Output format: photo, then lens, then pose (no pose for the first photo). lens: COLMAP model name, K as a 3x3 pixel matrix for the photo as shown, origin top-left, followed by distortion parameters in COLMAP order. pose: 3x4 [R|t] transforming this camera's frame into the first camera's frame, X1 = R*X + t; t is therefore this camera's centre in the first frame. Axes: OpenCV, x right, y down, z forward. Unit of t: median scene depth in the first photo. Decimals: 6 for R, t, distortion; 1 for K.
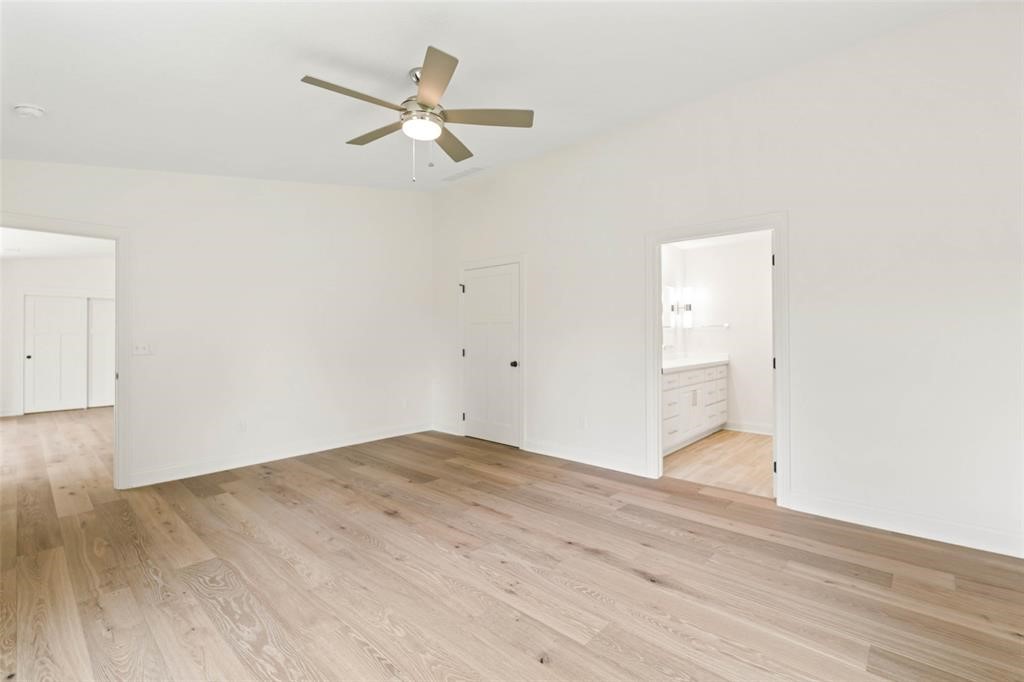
lens RADIAL K [[447.6, 0, 512.0], [0, 447.6, 341.0], [0, 0, 1]] dist [-0.000428, 0.000393]
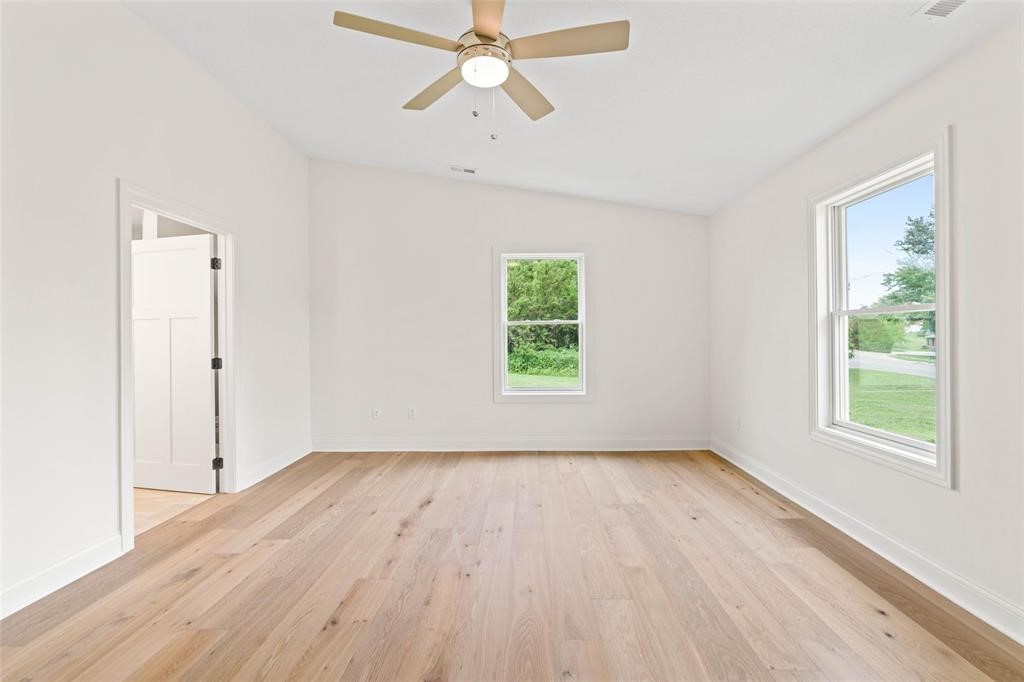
lens RADIAL K [[447.6, 0, 512.0], [0, 447.6, 341.0], [0, 0, 1]] dist [-0.000428, 0.000393]
pose [[-0.645601, 0.001462, 0.763673, -0.714926], [0.017023, 0.999777, 0.012477, -0.003516], [-0.763485, 0.021055, -0.645482, 1.261545]]
